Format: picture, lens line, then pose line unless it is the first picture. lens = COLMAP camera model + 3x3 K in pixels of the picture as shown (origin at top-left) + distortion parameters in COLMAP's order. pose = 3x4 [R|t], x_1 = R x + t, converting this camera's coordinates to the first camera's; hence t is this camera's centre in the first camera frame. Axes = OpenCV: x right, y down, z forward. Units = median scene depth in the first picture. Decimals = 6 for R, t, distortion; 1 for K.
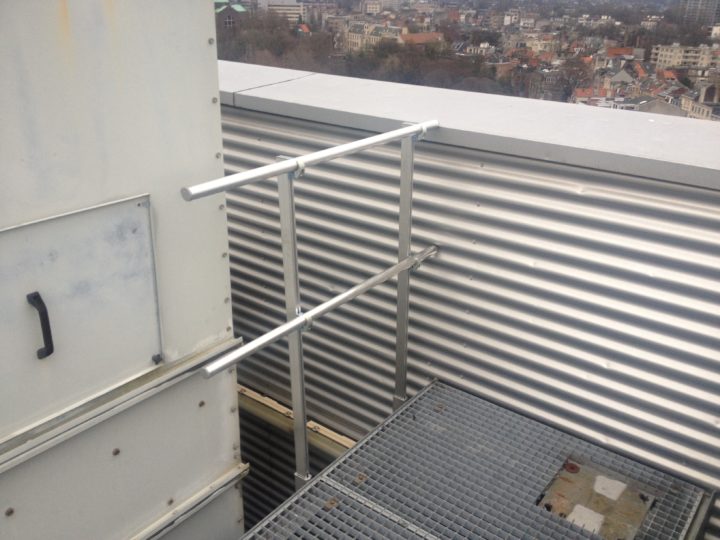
lens RADIAL K [[668.3, 0, 360.0], [0, 668.3, 270.0], [0, 0, 1]] dist [0.107025, -0.223829]
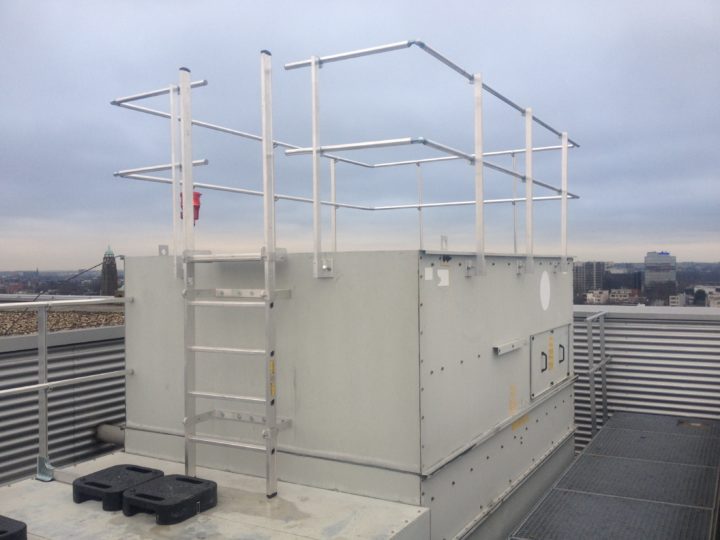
lens RADIAL K [[668.3, 0, 360.0], [0, 668.3, 270.0], [0, 0, 1]] dist [0.107025, -0.223829]
pose [[0.992973, -0.038370, 0.111946, -1.138626], [0.078345, 0.922133, -0.378858, 0.571662], [-0.088692, 0.384966, 0.918659, -1.515721]]
